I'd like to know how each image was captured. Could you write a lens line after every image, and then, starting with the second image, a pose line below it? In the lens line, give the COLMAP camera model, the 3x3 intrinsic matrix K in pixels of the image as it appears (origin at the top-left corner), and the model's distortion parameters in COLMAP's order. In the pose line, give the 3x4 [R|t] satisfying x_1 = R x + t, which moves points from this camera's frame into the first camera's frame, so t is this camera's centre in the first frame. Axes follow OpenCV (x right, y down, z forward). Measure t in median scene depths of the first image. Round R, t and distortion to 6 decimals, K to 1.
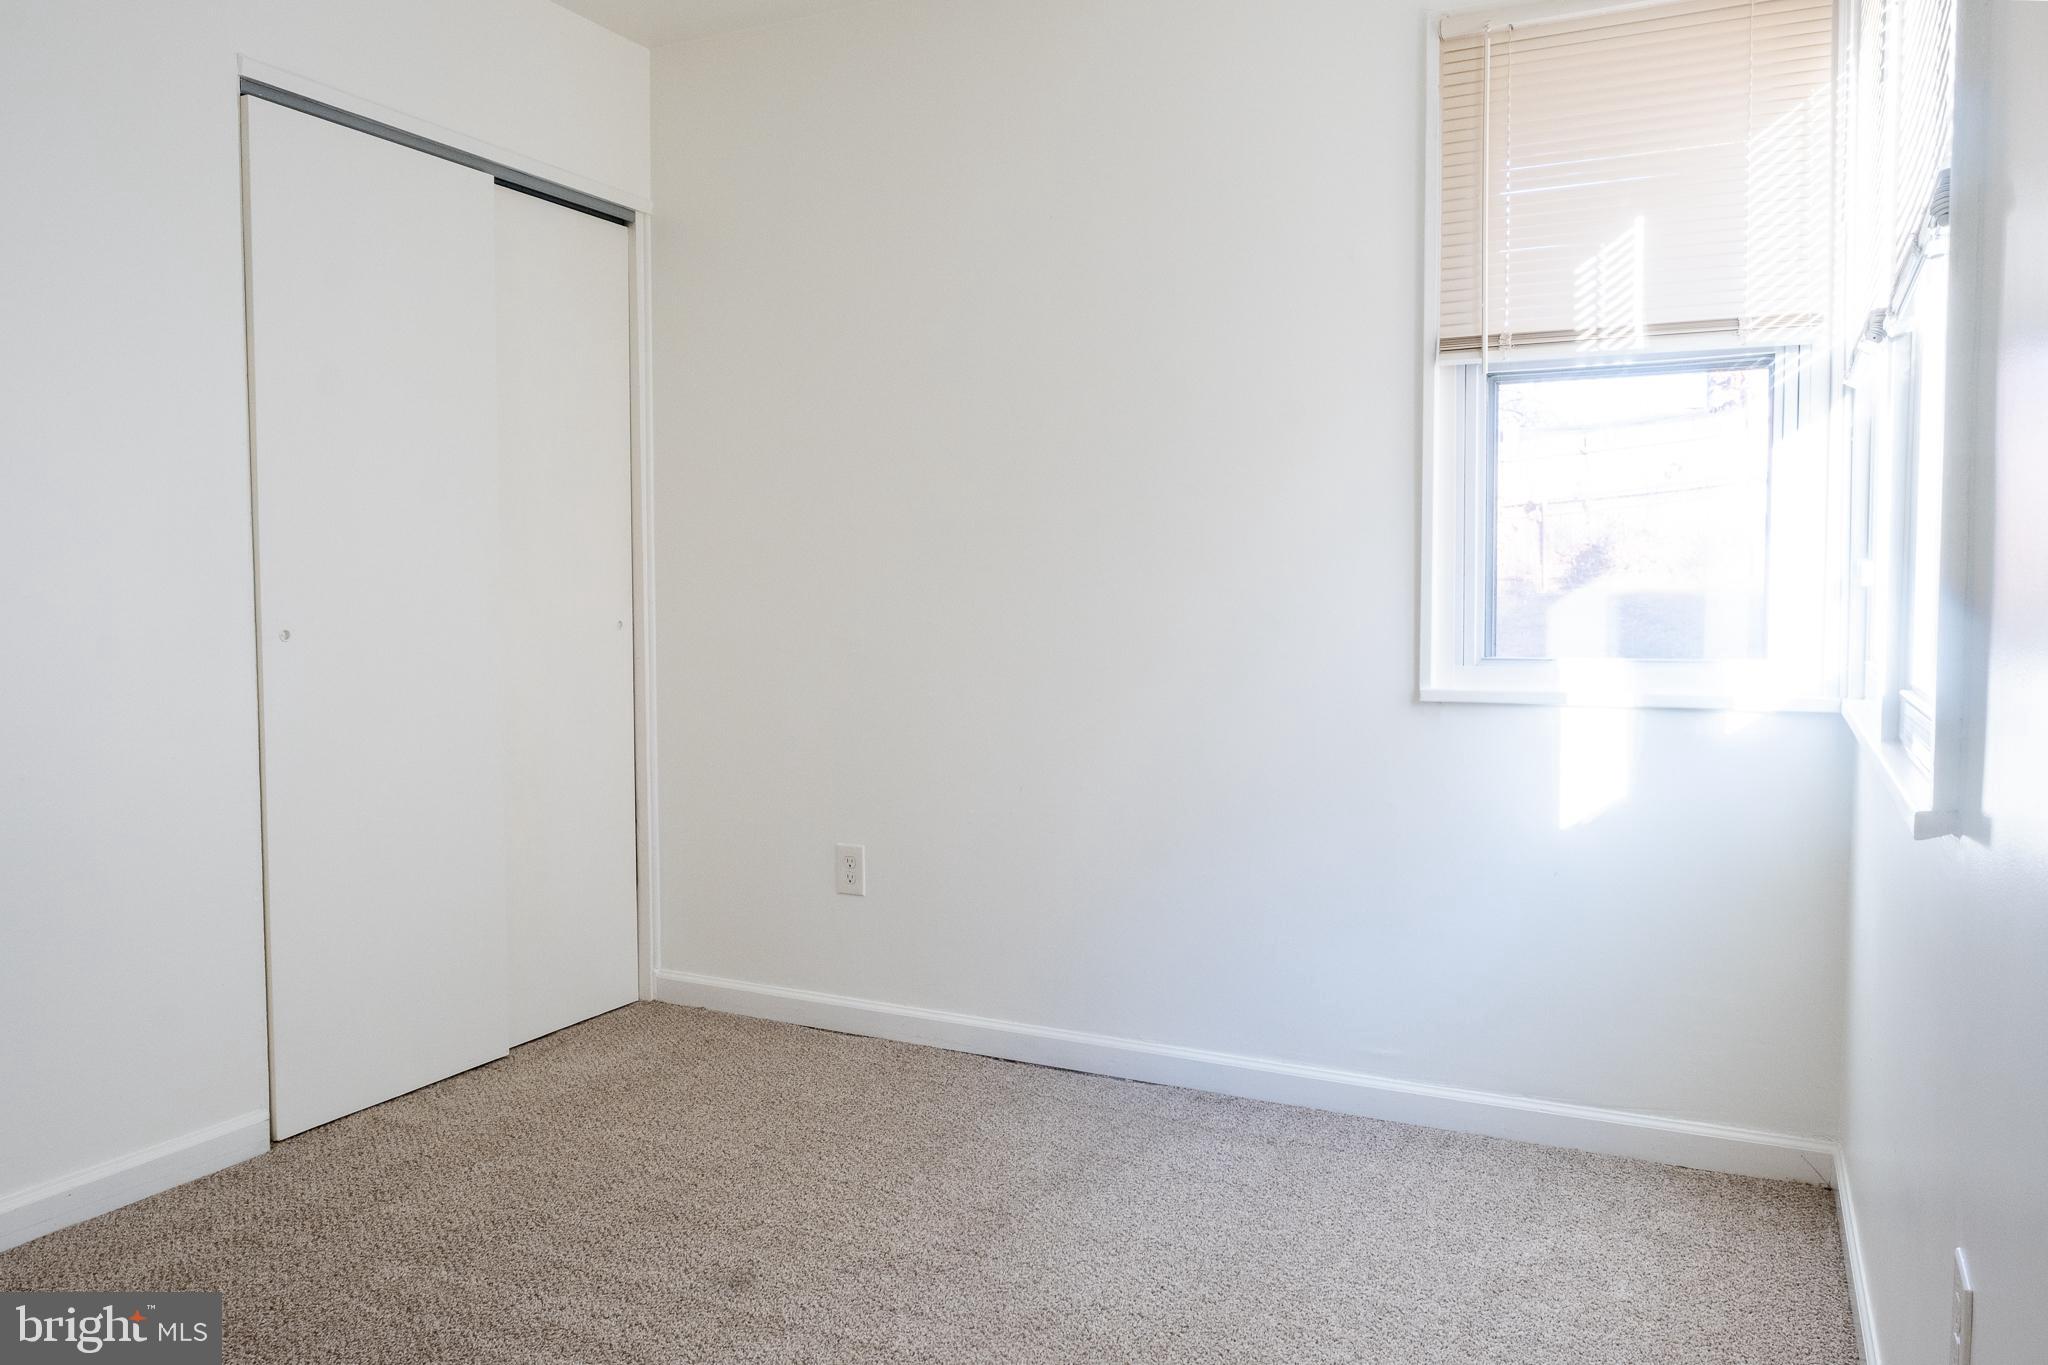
lens RADIAL K [[1495.9, 0, 1024.0], [0, 1495.9, 682.5], [0, 0, 1]] dist [-0.011079, 0.001644]
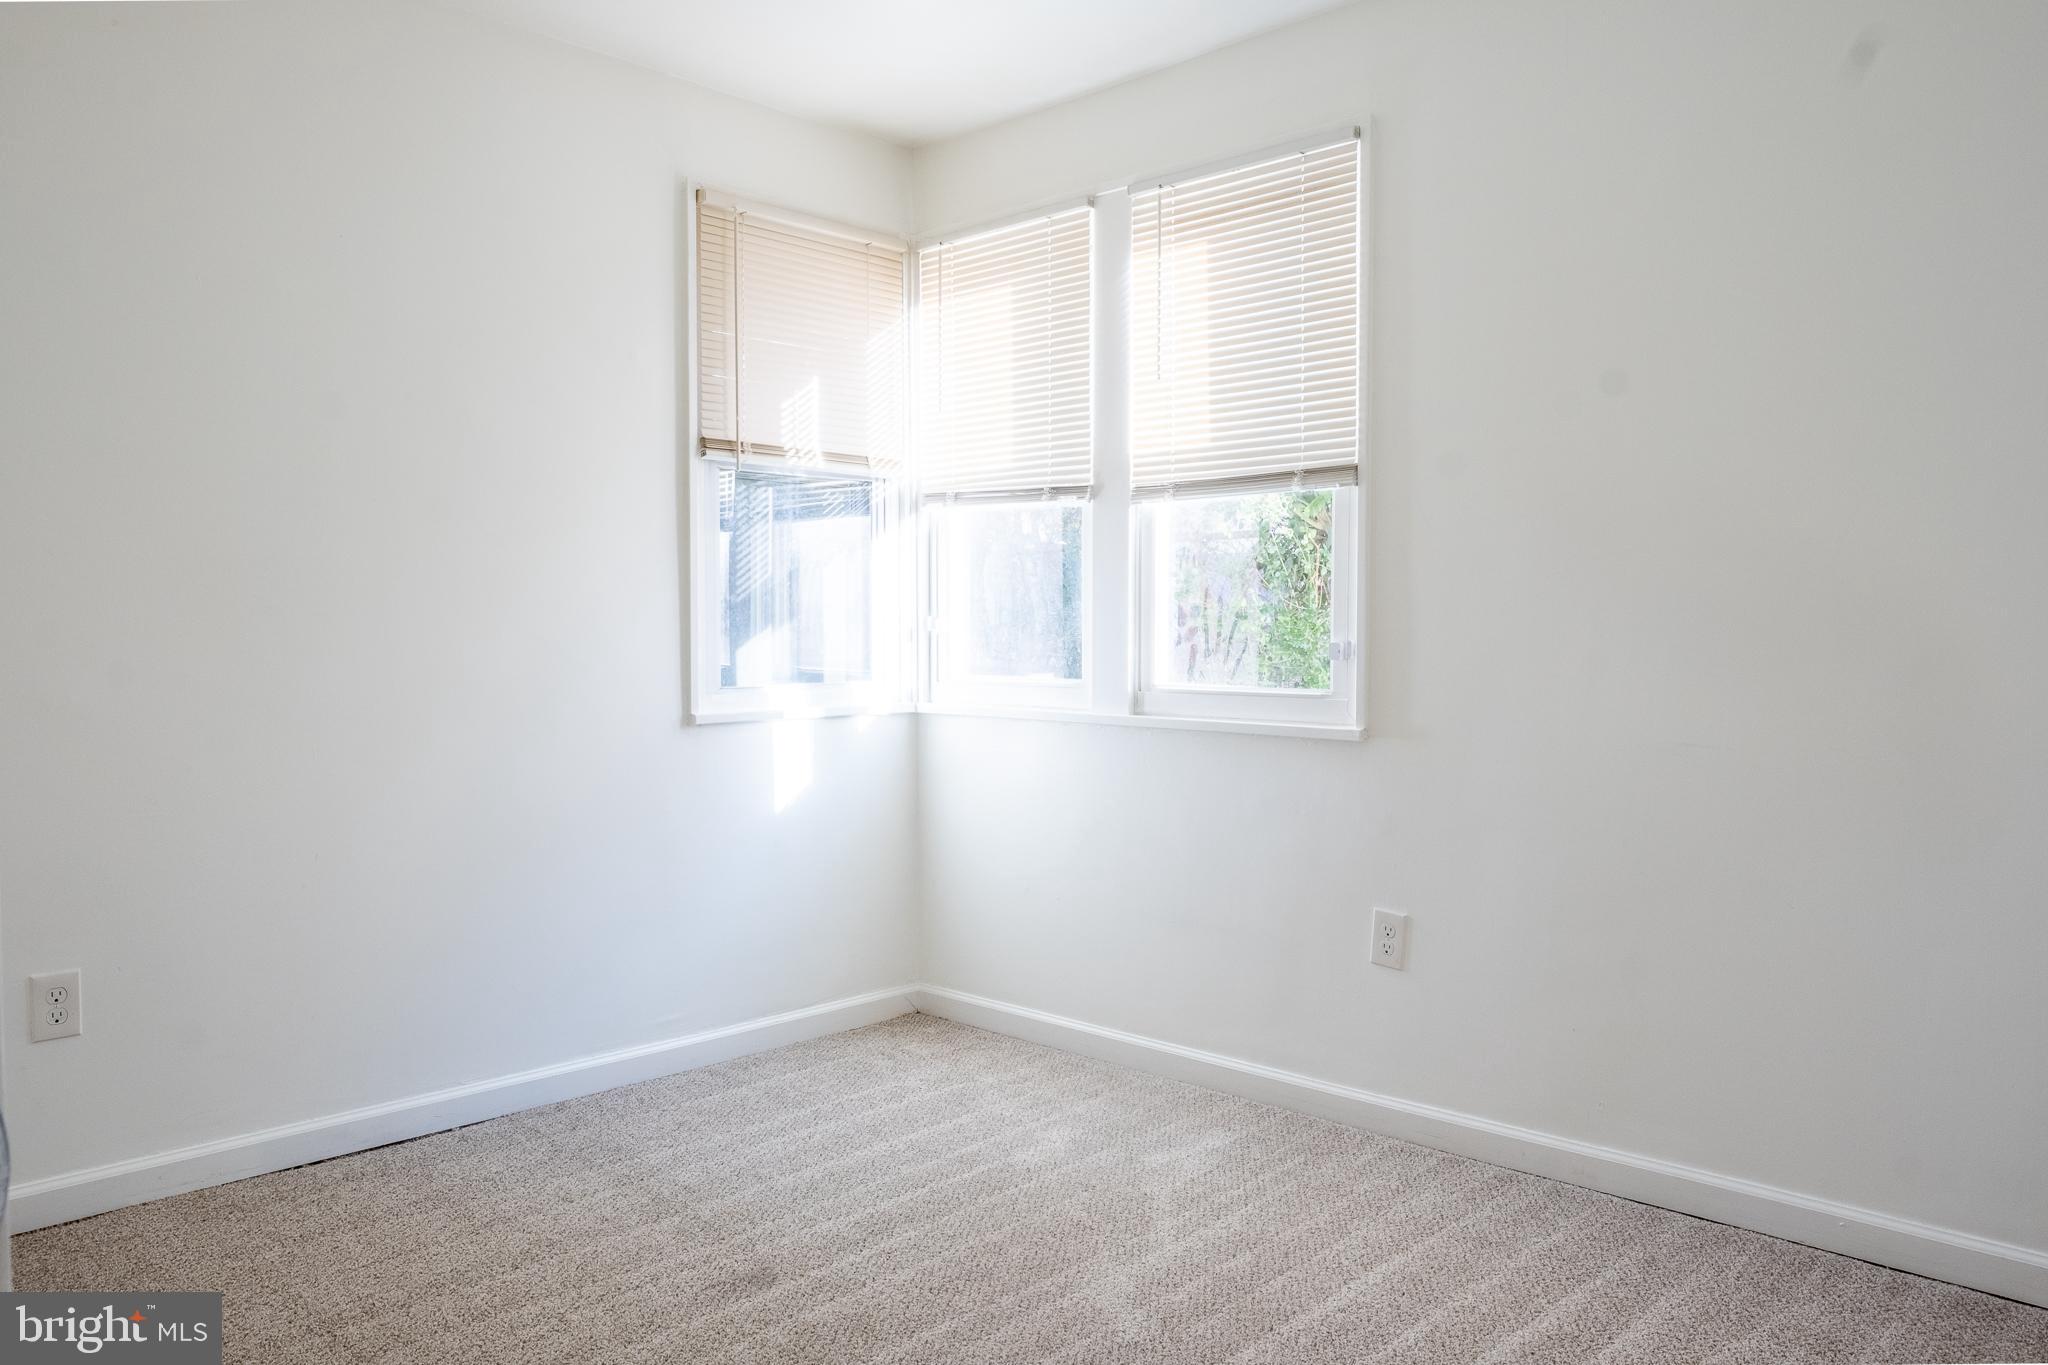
lens RADIAL K [[1450.1, 0, 1013.1], [0, 1450.1, 681.0], [0, 0, 1]] dist [-0.005807, -0.000081]
pose [[0.304709, -0.029980, 0.951973, -0.833518], [0.061075, 0.998062, 0.011883, -0.022500], [-0.950485, 0.054521, 0.305950, 0.388738]]
